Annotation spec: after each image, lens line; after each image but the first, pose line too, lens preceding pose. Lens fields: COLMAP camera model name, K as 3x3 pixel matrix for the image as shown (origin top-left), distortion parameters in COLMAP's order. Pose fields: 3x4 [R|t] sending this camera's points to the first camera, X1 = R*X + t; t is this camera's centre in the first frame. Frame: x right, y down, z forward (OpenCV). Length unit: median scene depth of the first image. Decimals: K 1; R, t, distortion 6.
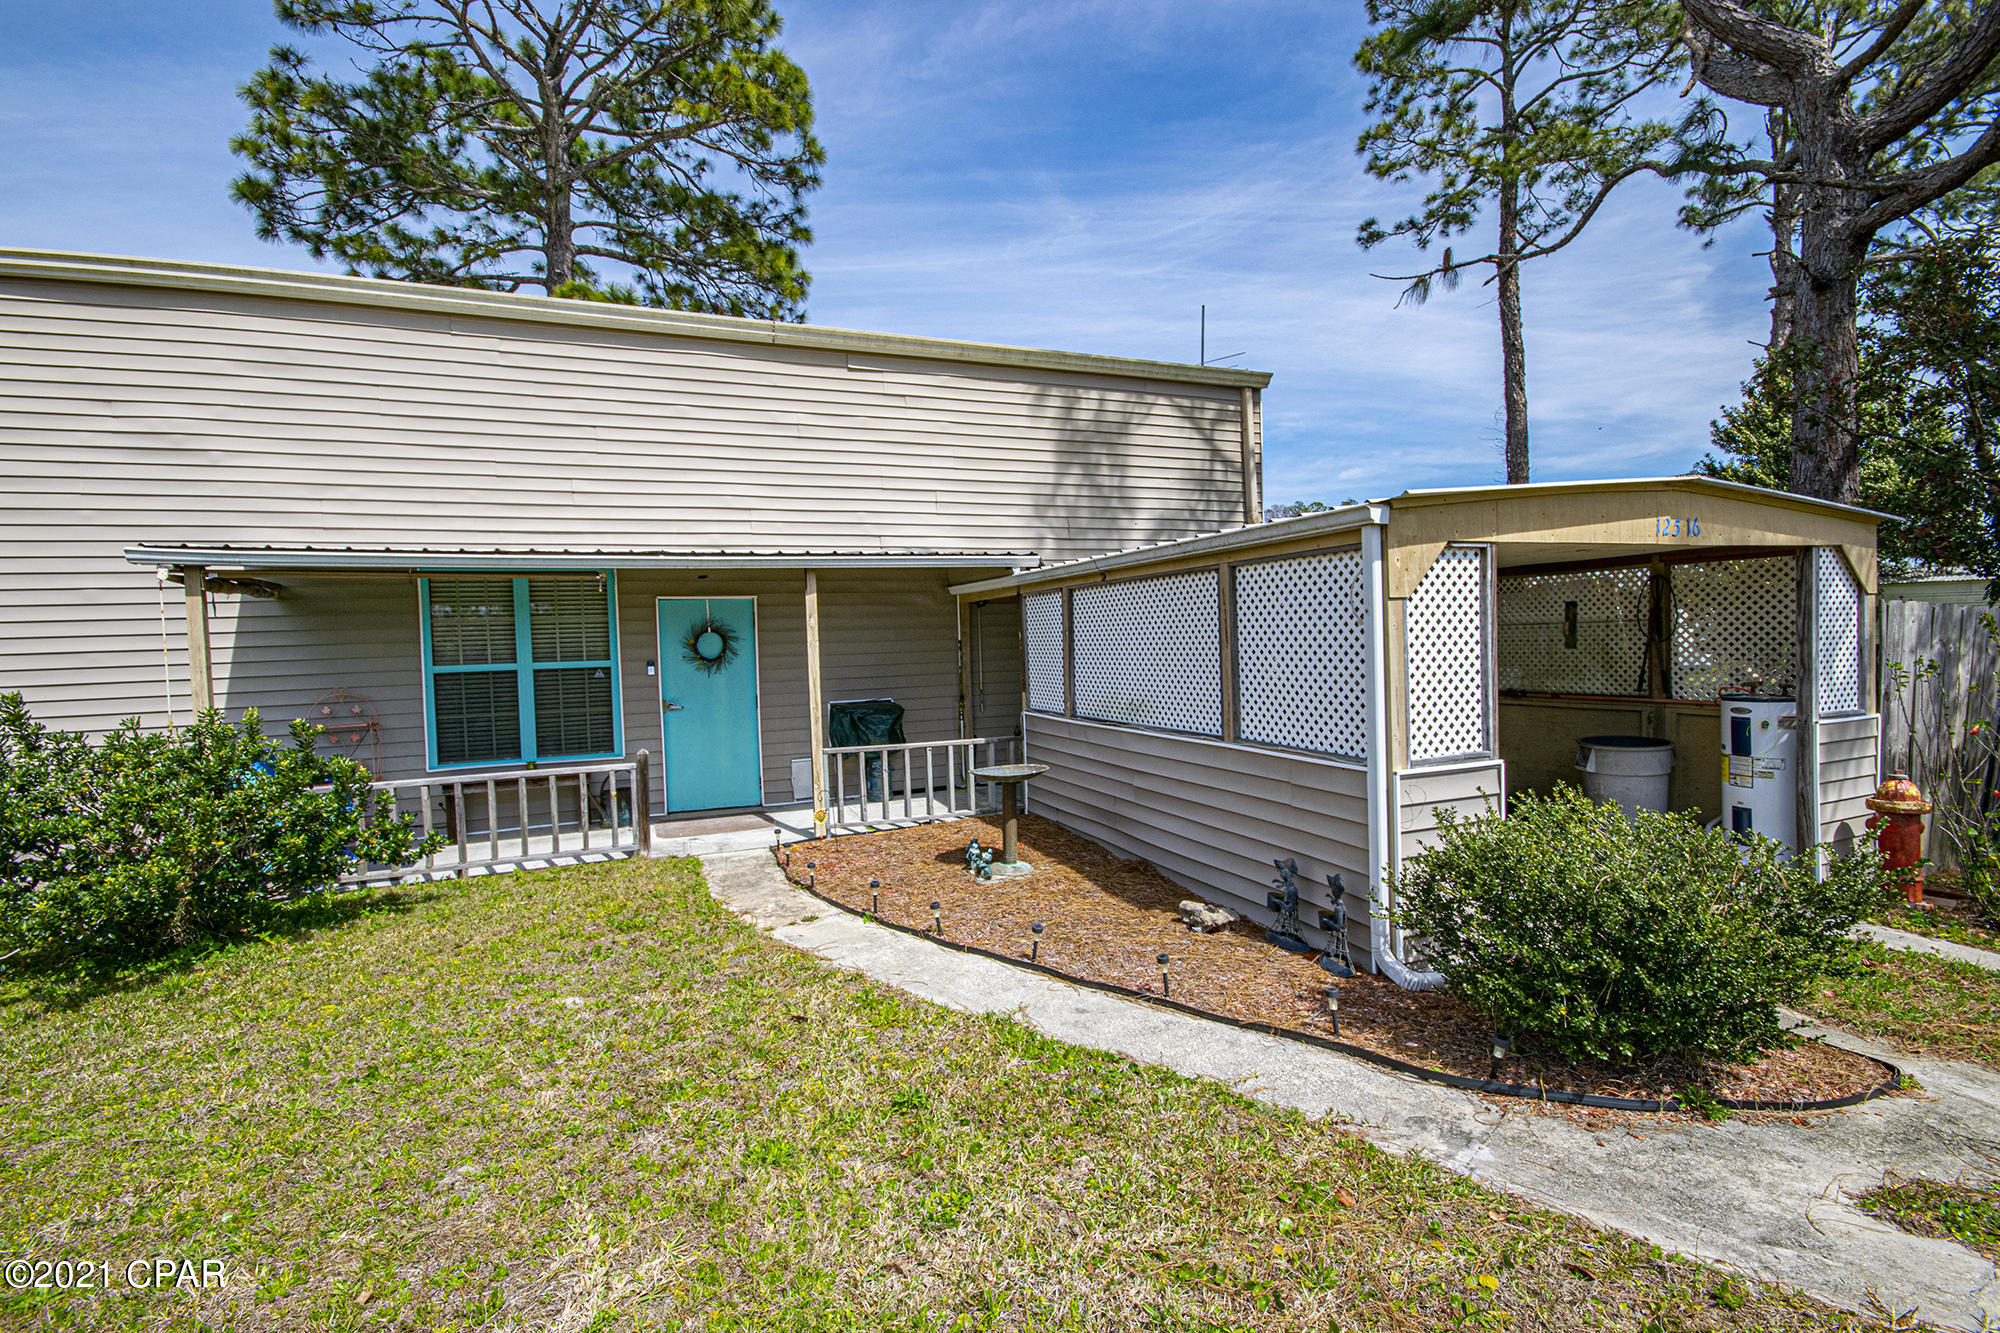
lens RADIAL K [[867.7, 0, 1000.0], [0, 867.7, 666.5], [0, 0, 1]] dist [0.000579, -0.000364]
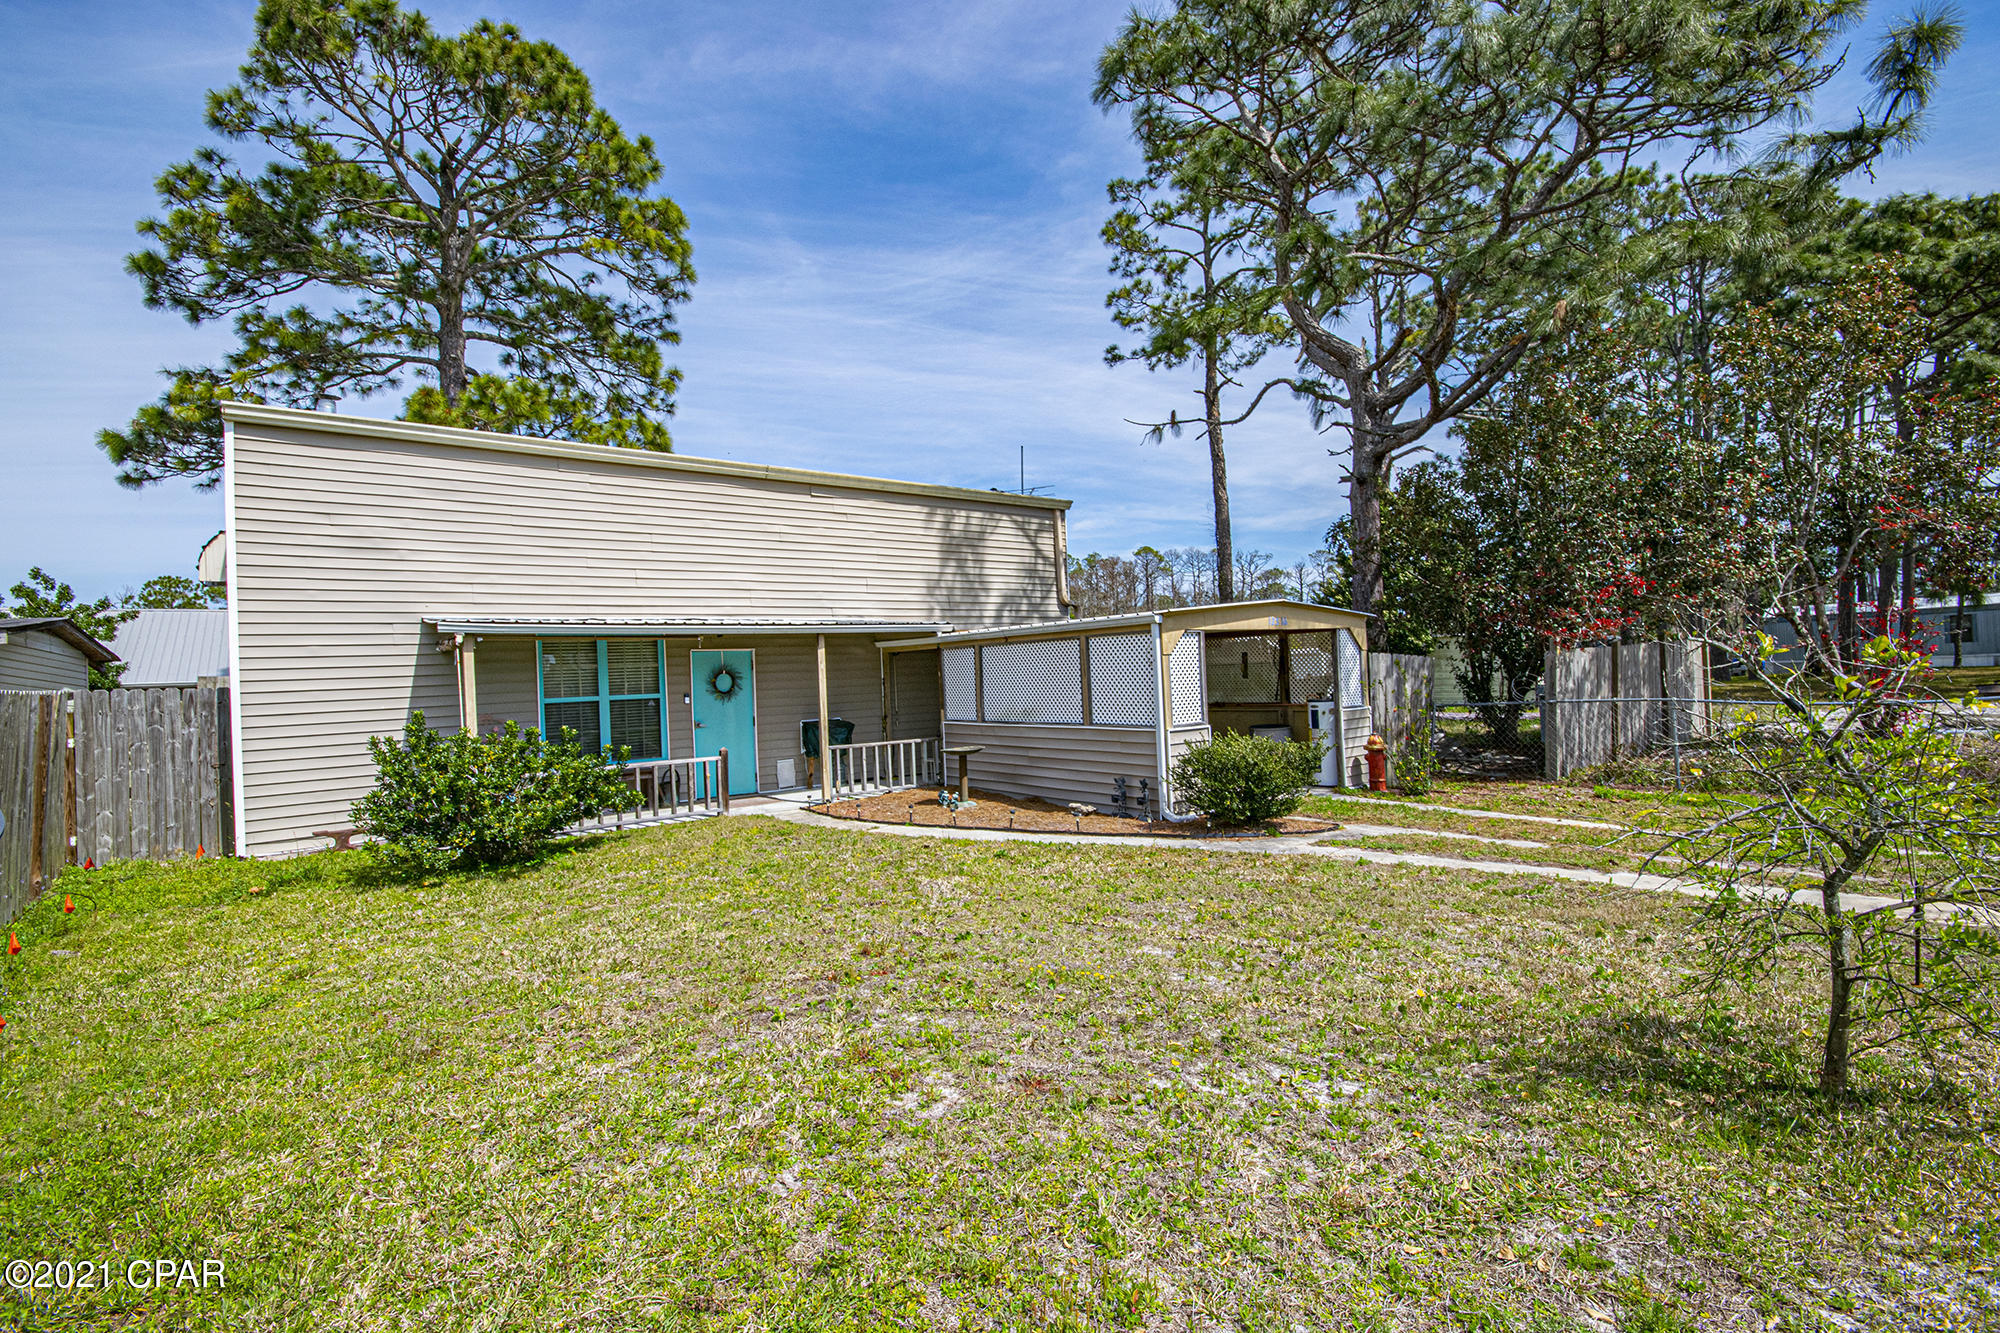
lens RADIAL K [[854.9, 0, 1000.0], [0, 854.9, 666.5], [0, 0, 1]] dist [-0.001261, 0.000363]
pose [[0.963121, -0.006023, 0.269002, -0.229020], [0.019349, 0.998712, -0.046912, 0.020373], [-0.268373, 0.050387, 0.961997, -0.421651]]
